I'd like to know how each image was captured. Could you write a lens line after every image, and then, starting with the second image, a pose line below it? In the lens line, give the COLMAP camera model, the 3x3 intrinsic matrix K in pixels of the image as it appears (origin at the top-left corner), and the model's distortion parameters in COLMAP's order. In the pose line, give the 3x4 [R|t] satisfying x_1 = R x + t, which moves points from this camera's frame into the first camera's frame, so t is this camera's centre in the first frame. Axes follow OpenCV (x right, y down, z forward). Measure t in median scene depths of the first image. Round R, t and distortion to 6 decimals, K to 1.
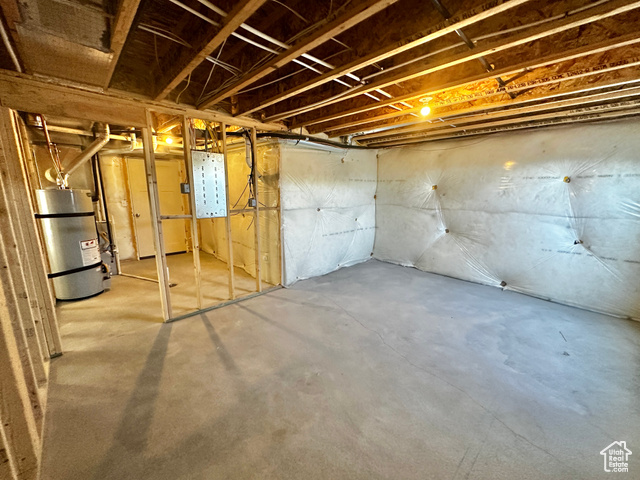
lens RADIAL K [[253.6, 0, 320.6], [0, 253.6, 240.2], [0, 0, 1]] dist [-0.003824, 0.000341]
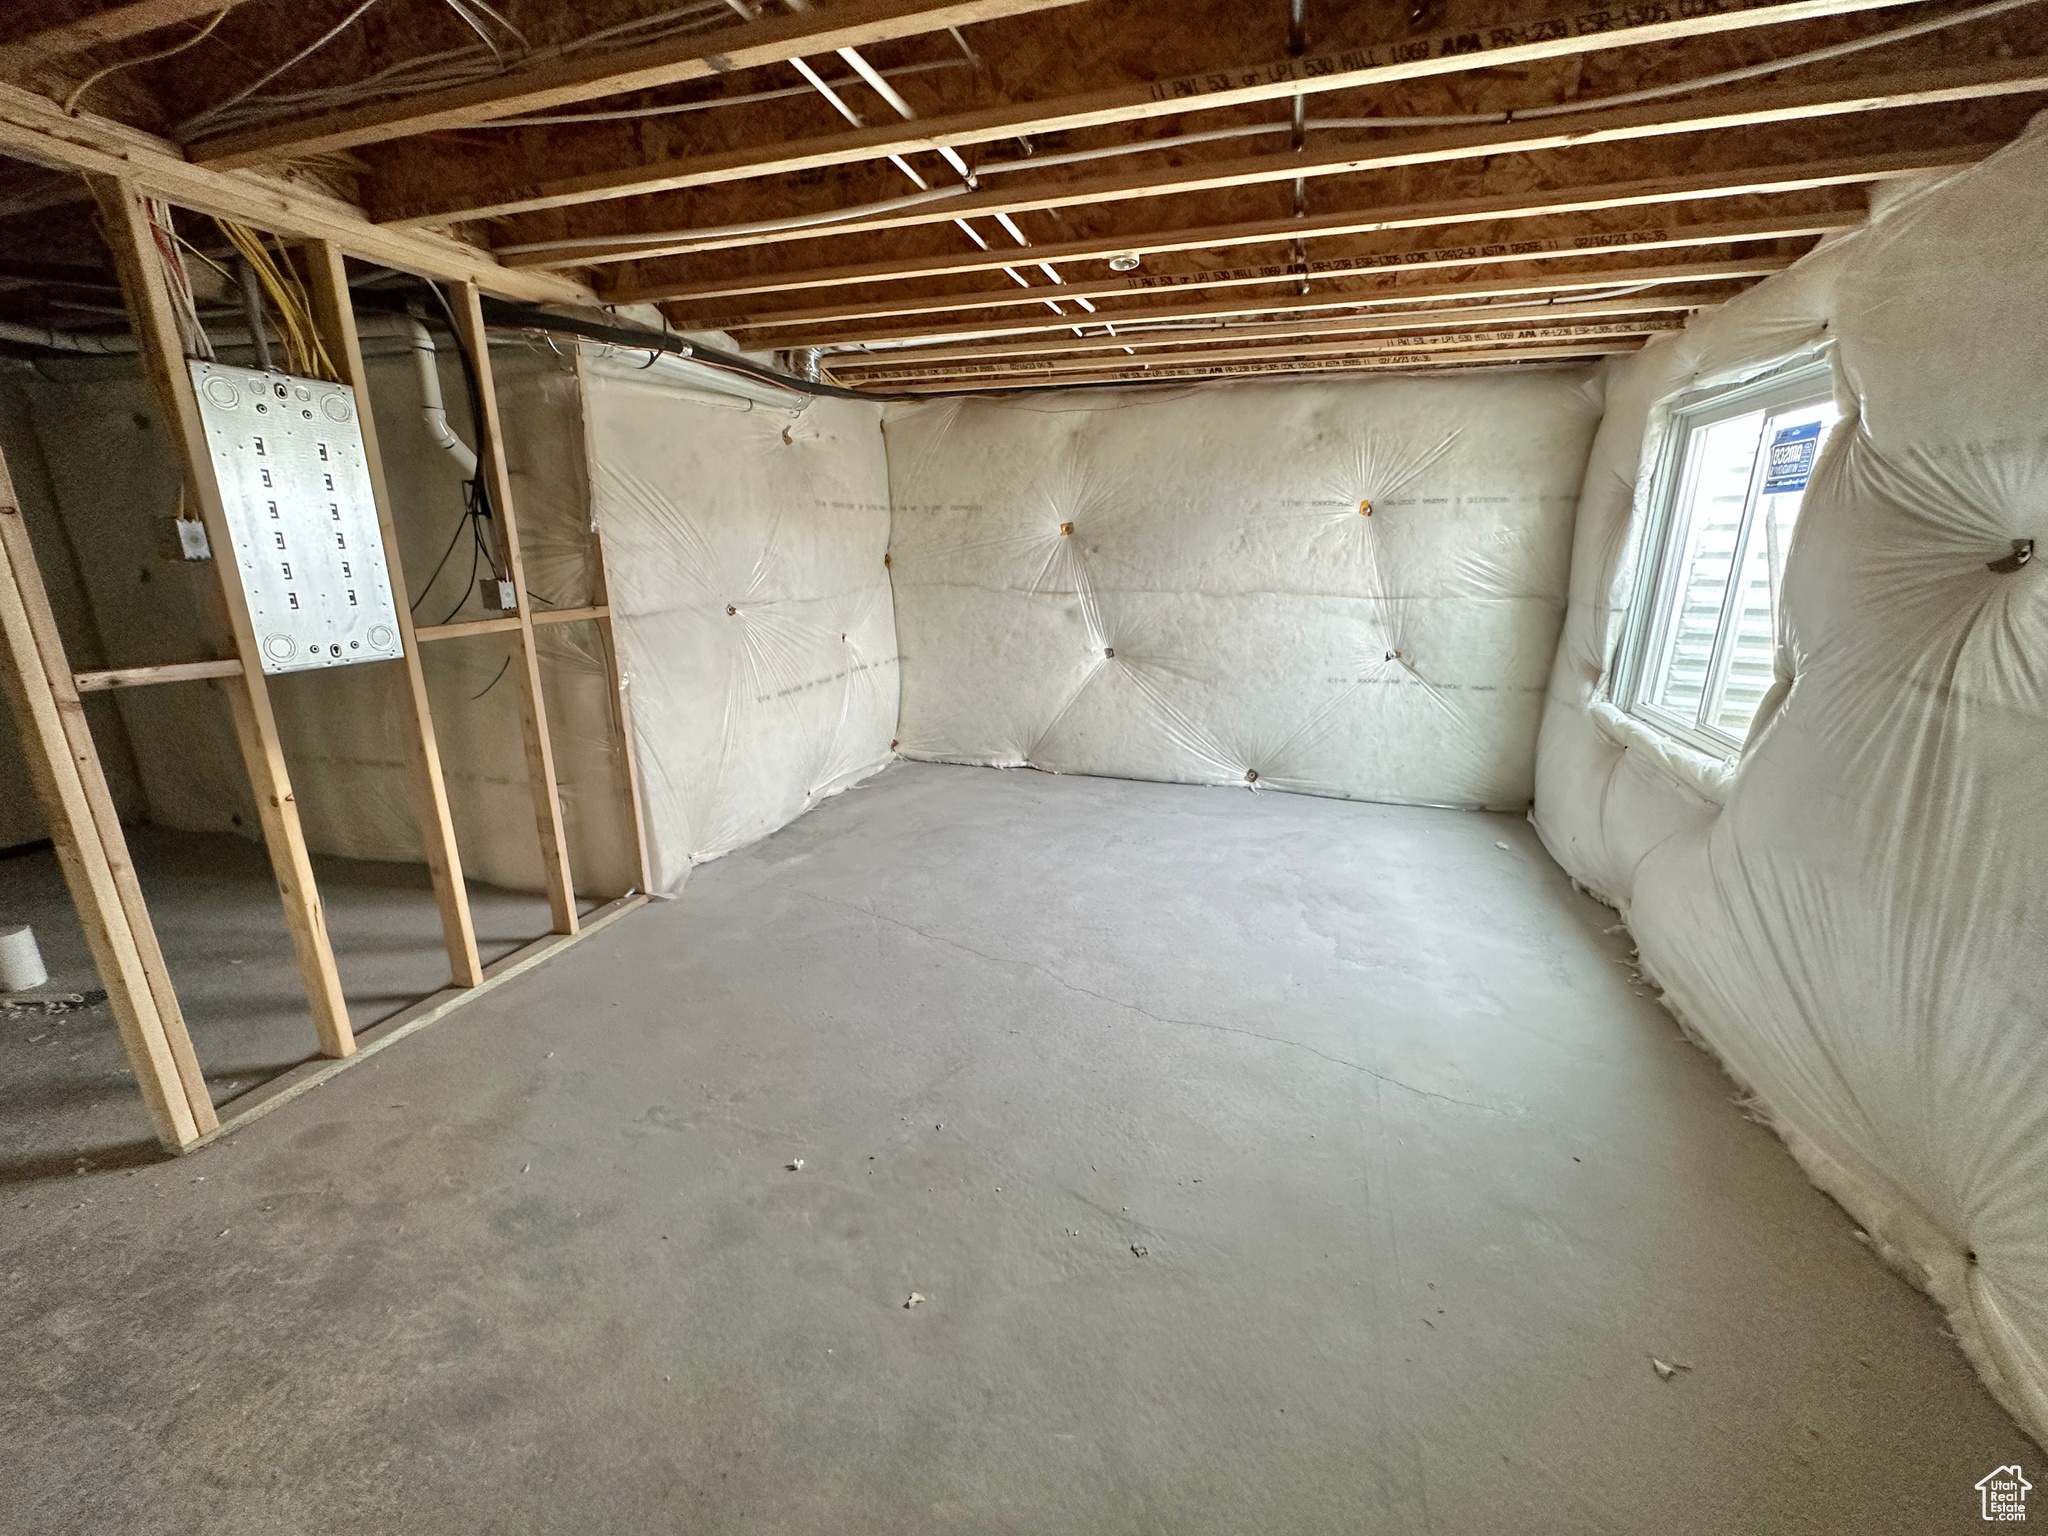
lens RADIAL K [[811.4, 0, 1025.8], [0, 811.4, 768.7], [0, 0, 1]] dist [-0.003824, 0.000341]
pose [[0.882581, -0.137163, 0.449707, -0.170464], [0.099984, 0.989376, 0.105538, -0.008742], [-0.459405, -0.048182, 0.886919, 0.034876]]
